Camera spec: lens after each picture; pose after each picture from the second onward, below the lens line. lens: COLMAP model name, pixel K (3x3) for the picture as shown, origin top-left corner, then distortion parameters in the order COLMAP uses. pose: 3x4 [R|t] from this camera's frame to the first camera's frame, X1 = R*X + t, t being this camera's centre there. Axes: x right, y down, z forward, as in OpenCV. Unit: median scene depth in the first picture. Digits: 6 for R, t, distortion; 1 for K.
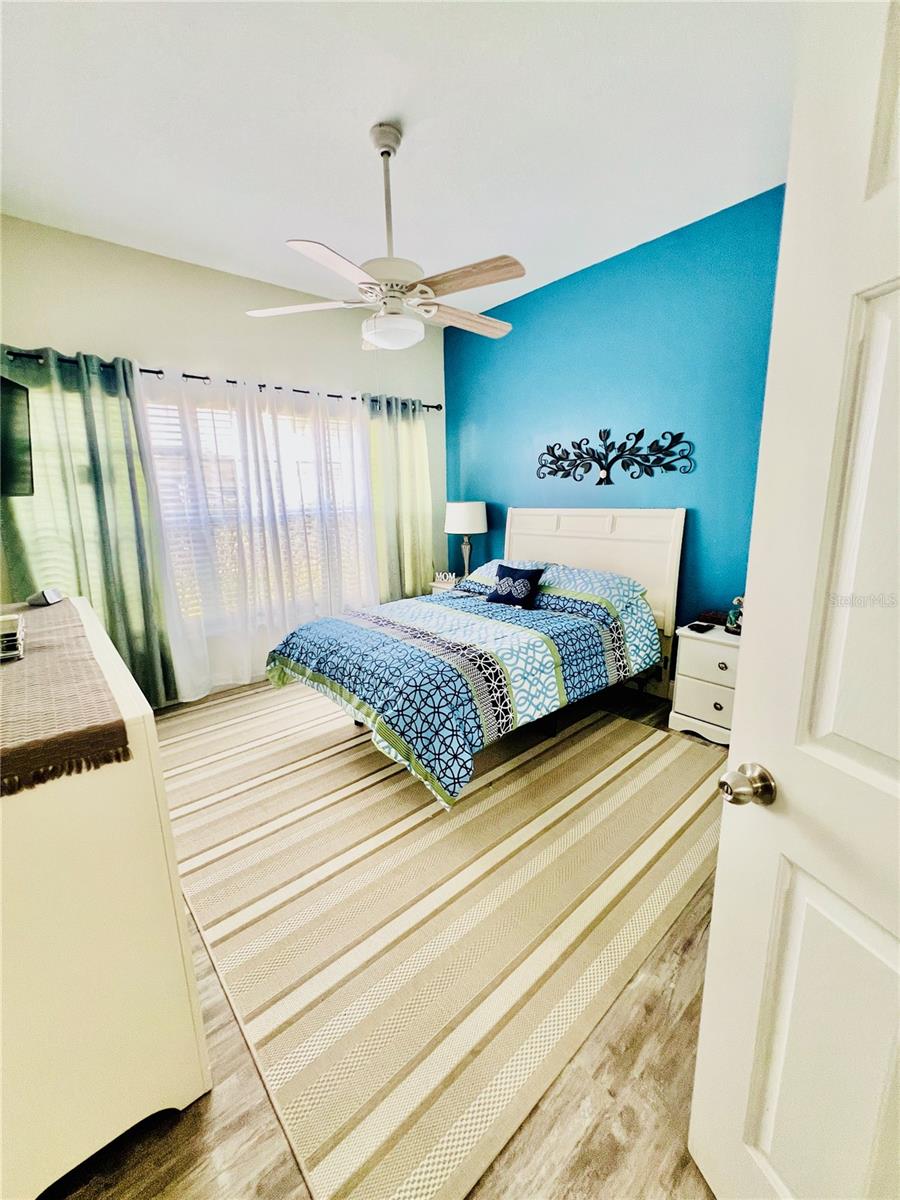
lens RADIAL K [[481.4, 0, 451.6], [0, 481.4, 596.5], [0, 0, 1]] dist [-0.002300, 0.000664]
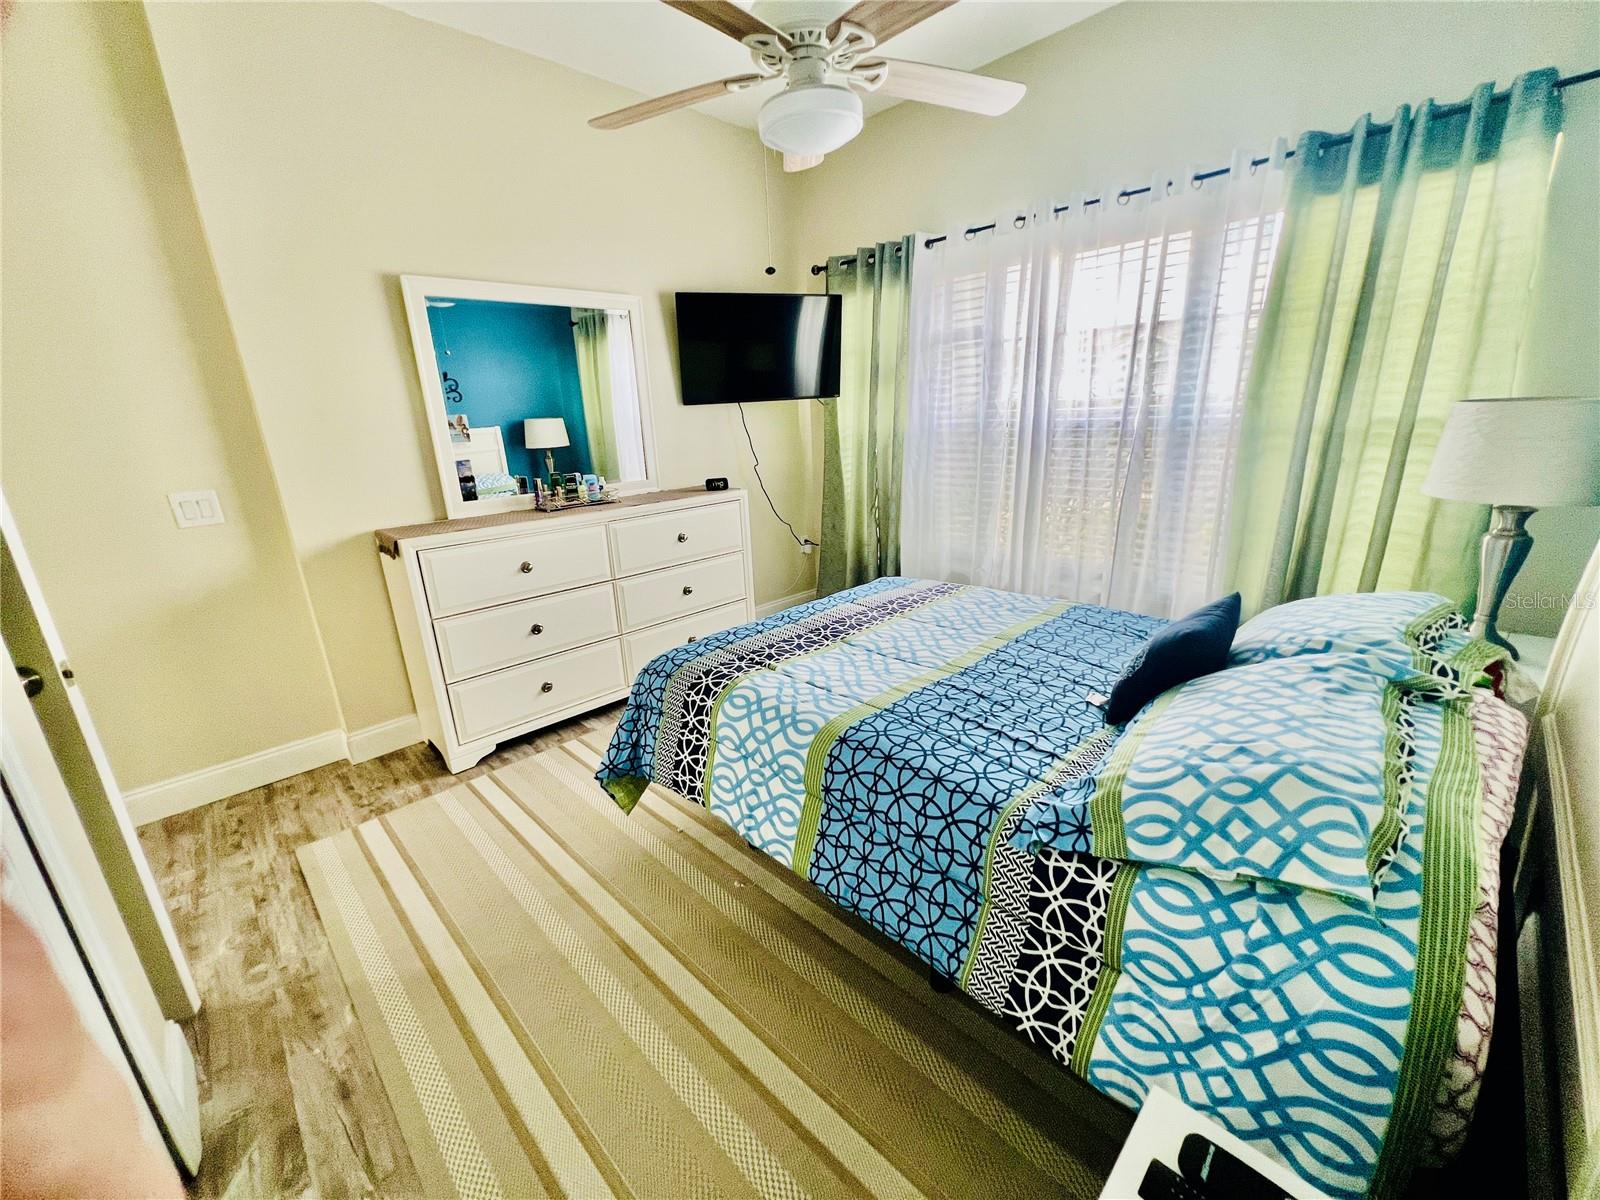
lens RADIAL K [[641.8, 0, 800.0], [0, 641.8, 603.4], [0, 0, 1]] dist [-0.002300, 0.000664]
pose [[0.065074, 0.312088, -0.947822, 0.664614], [-0.168782, 0.939592, 0.297791, -0.184573], [0.983503, 0.140597, 0.113818, 0.802458]]
